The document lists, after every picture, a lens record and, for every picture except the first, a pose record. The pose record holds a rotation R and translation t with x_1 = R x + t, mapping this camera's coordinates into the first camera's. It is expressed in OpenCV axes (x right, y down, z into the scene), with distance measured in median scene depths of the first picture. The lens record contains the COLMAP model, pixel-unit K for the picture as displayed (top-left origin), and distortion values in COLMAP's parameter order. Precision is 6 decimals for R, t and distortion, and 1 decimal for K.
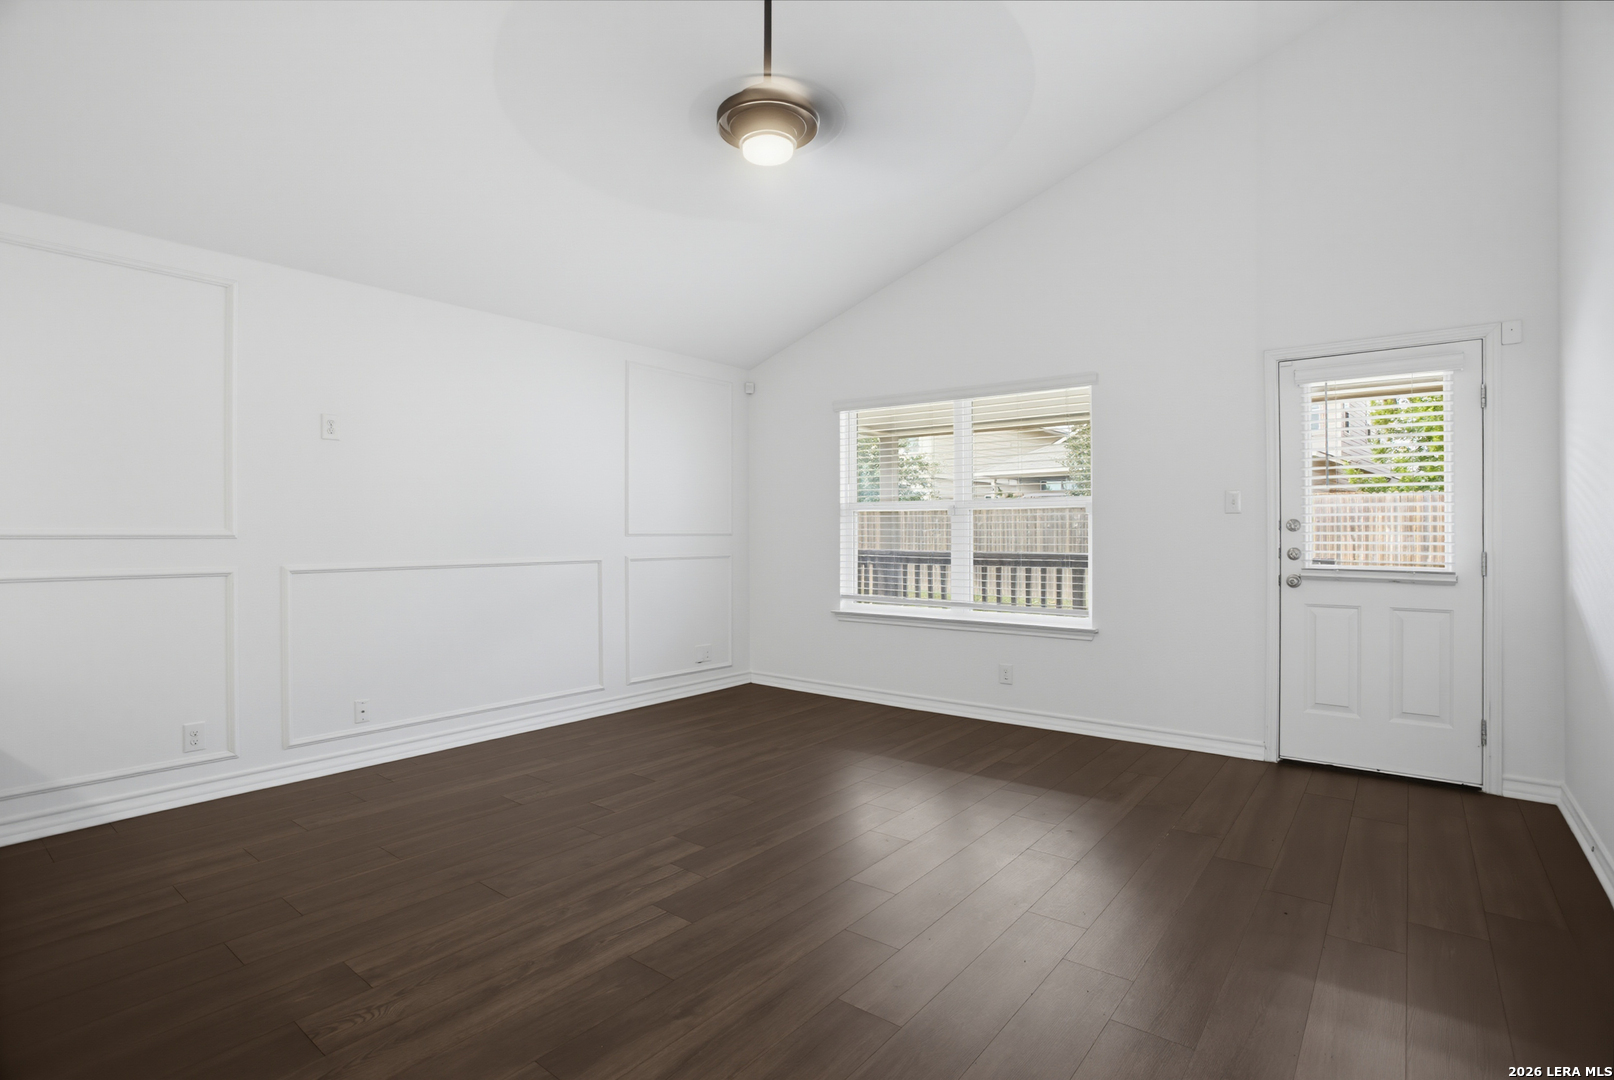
lens RADIAL K [[790.2, 0, 807.0], [0, 790.2, 540.0], [0, 0, 1]] dist [-0.016631, 0.000857]
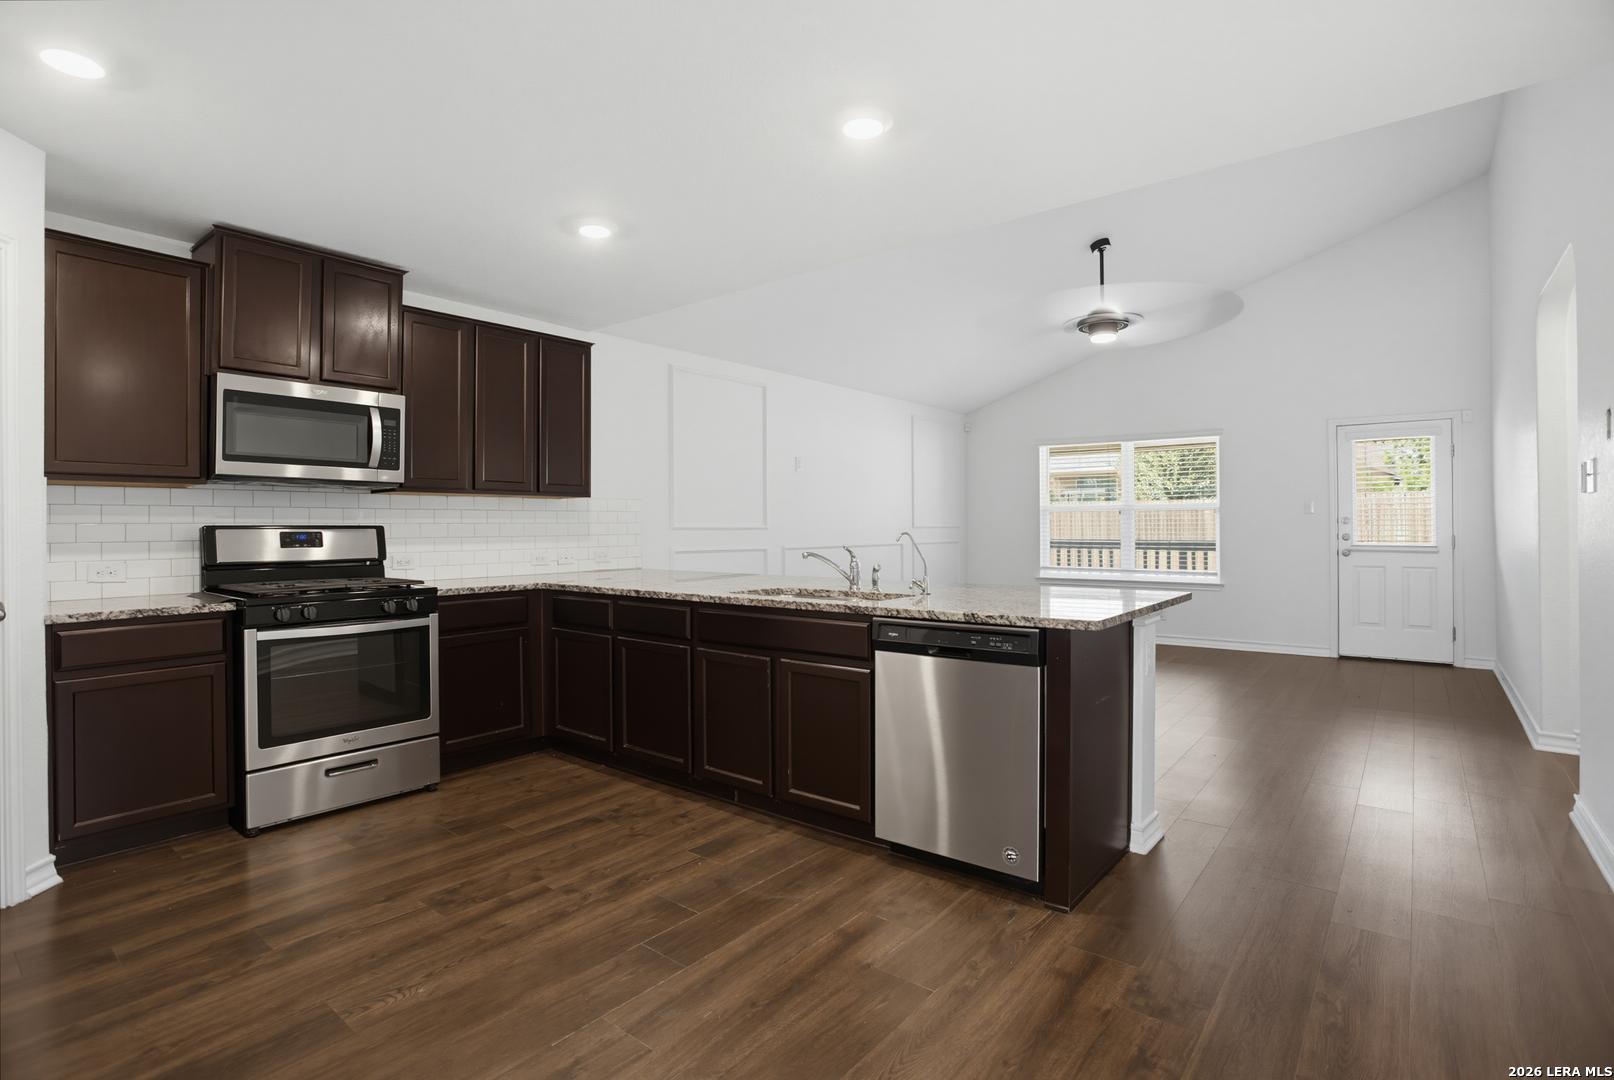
lens RADIAL K [[809.5, 0, 790.5], [0, 809.5, 525.6], [0, 0, 1]] dist [-0.054904, 0.027783]
pose [[0.999994, -0.001957, -0.002816, -0.600348], [0.001923, 0.999929, -0.011765, 0.011025], [0.002839, 0.011759, 0.999927, -0.753873]]
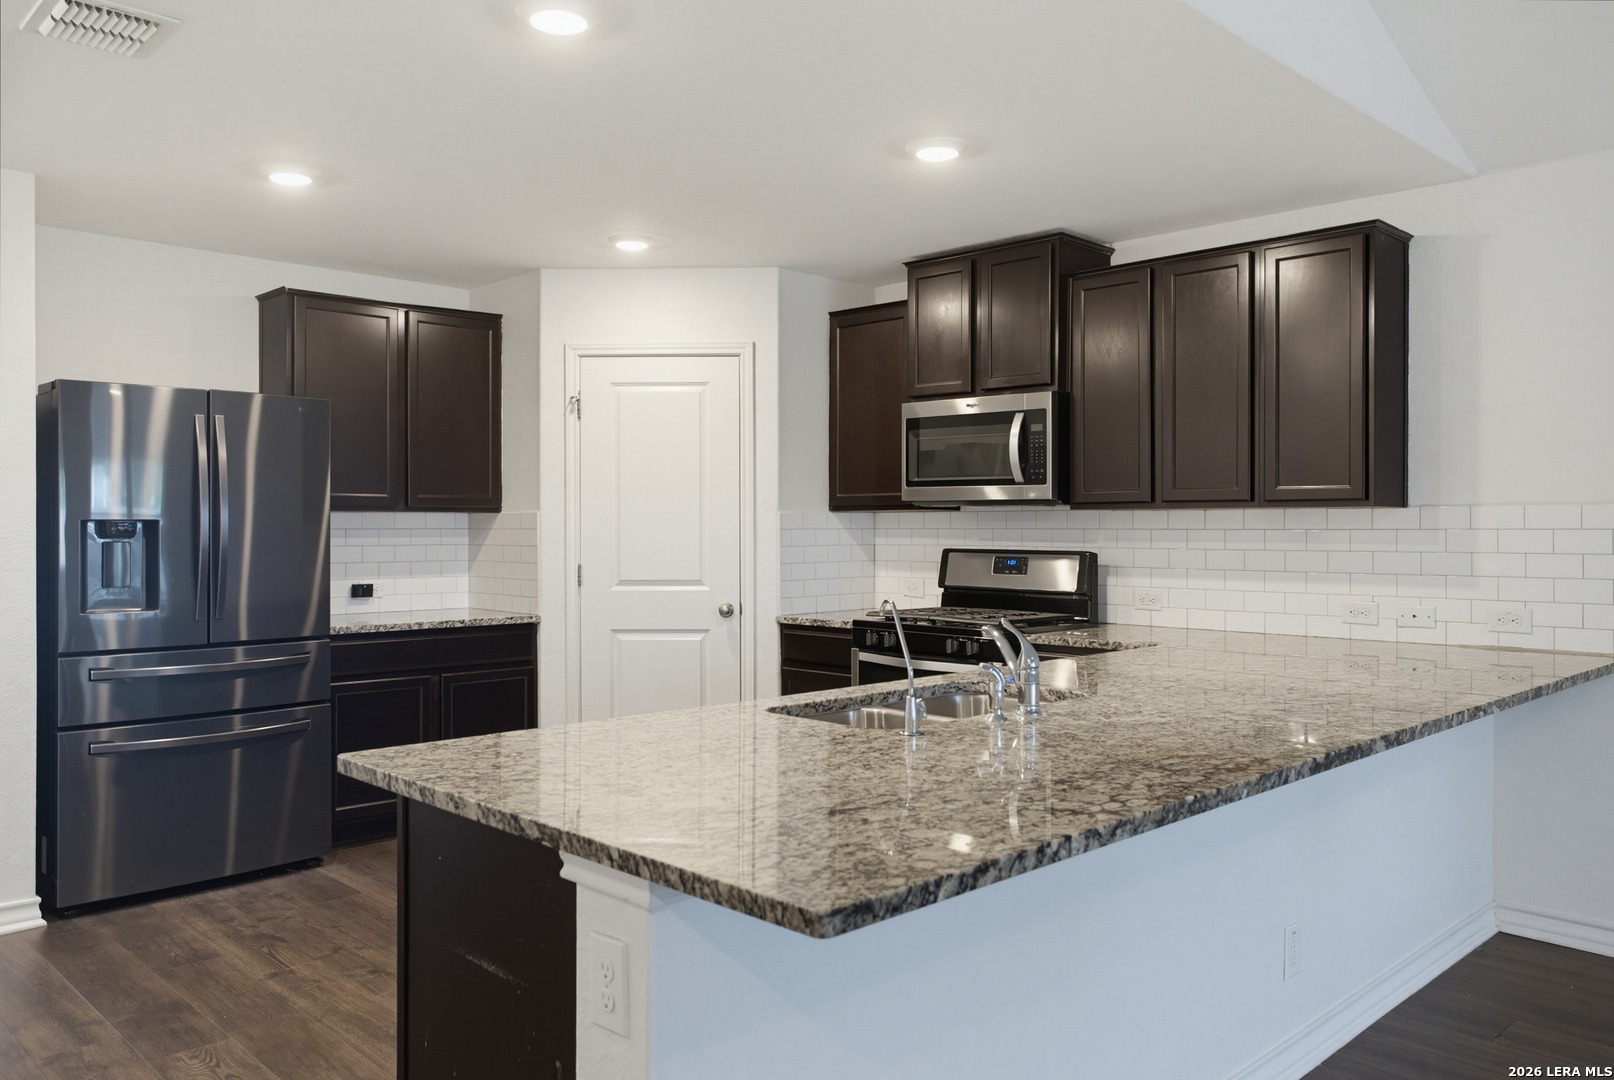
lens RADIAL K [[1234.0, 0, 801.9], [0, 1234.0, 527.9], [0, 0, 1]] dist [-0.029128, 0.065379]
pose [[-0.135026, 0.001120, -0.990841, 0.578378], [-0.010789, 0.999938, 0.002600, -0.046880], [0.990783, 0.011041, -0.135006, 0.646275]]
